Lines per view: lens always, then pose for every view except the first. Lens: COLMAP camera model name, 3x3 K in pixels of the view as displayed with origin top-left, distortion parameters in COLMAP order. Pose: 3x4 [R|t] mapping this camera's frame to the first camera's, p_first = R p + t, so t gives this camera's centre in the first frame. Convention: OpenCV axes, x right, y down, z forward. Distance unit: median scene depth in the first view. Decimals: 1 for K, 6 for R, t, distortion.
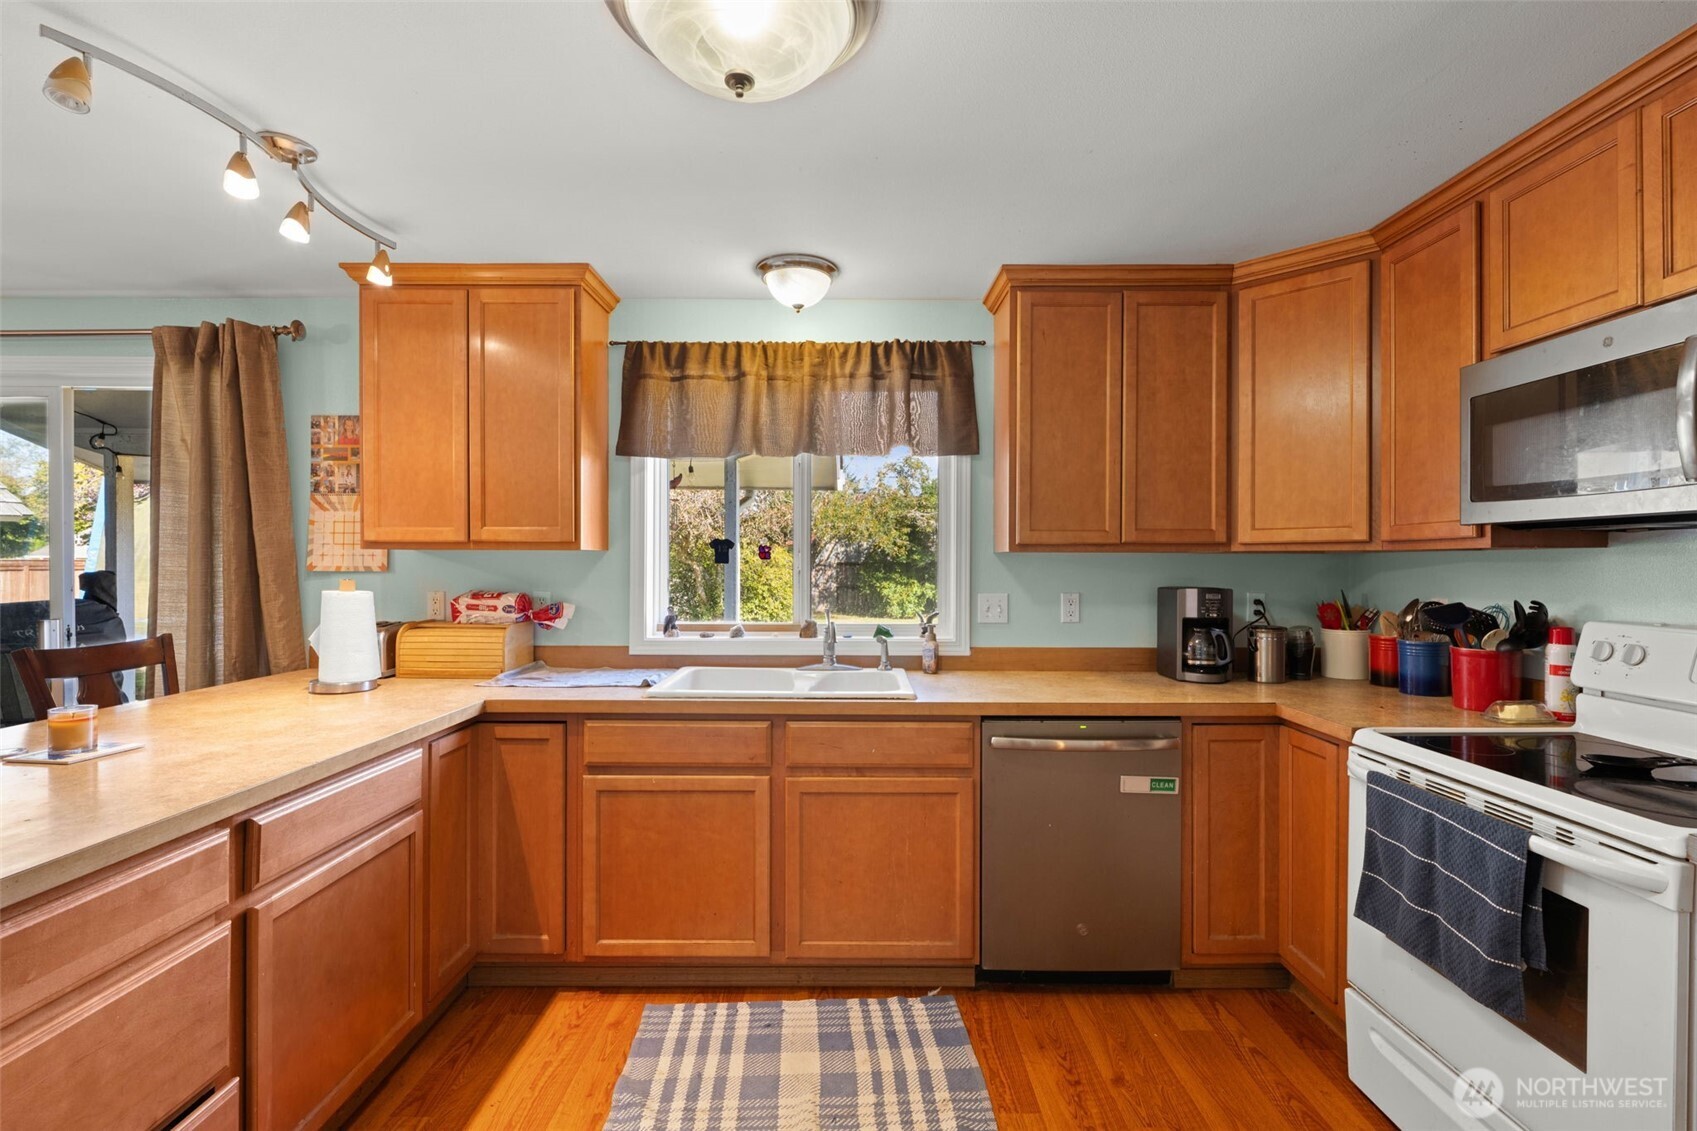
lens RADIAL K [[761.3, 0, 844.9], [0, 761.3, 565.6], [0, 0, 1]] dist [-0.002638, 0.000872]
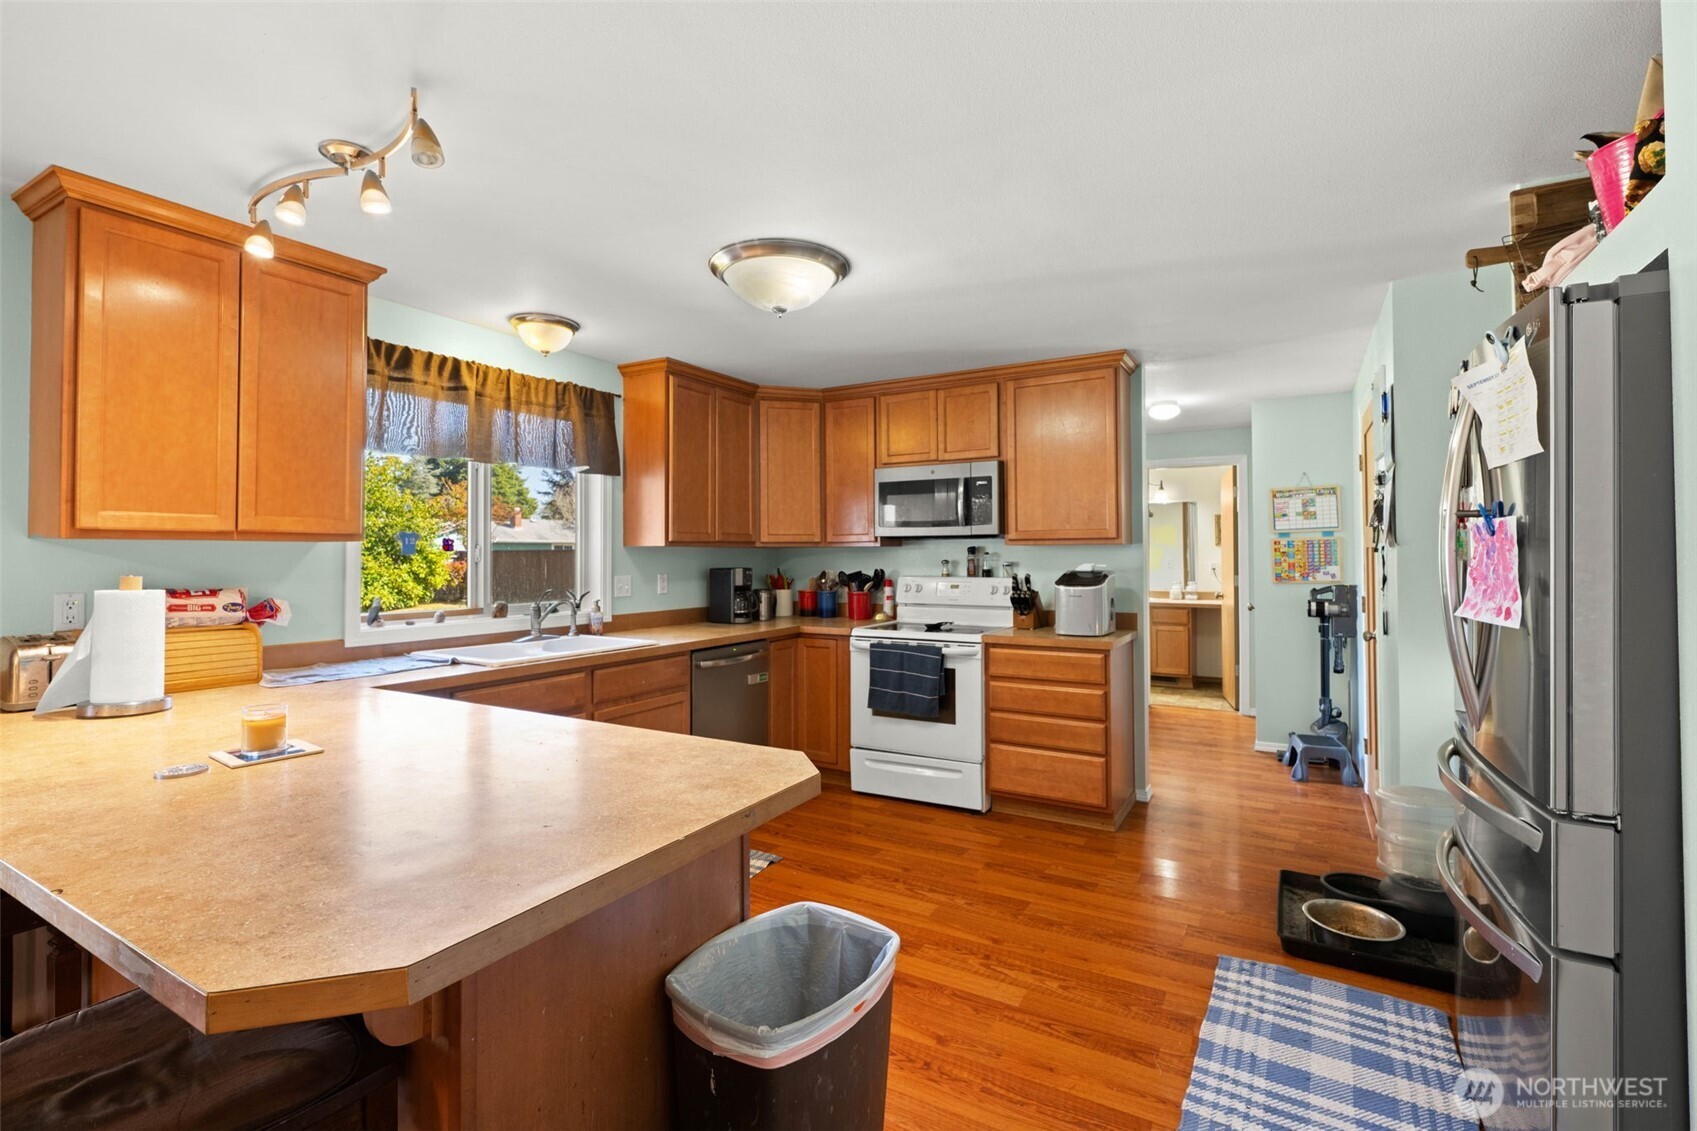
lens RADIAL K [[761.3, 0, 851.1], [0, 761.3, 545.6], [0, 0, 1]] dist [-0.002638, 0.000872]
pose [[0.504177, 0.006166, 0.863578, -0.904883], [0.006506, 0.999919, -0.010937, -0.000527], [-0.863576, 0.011133, 0.504096, -0.076354]]
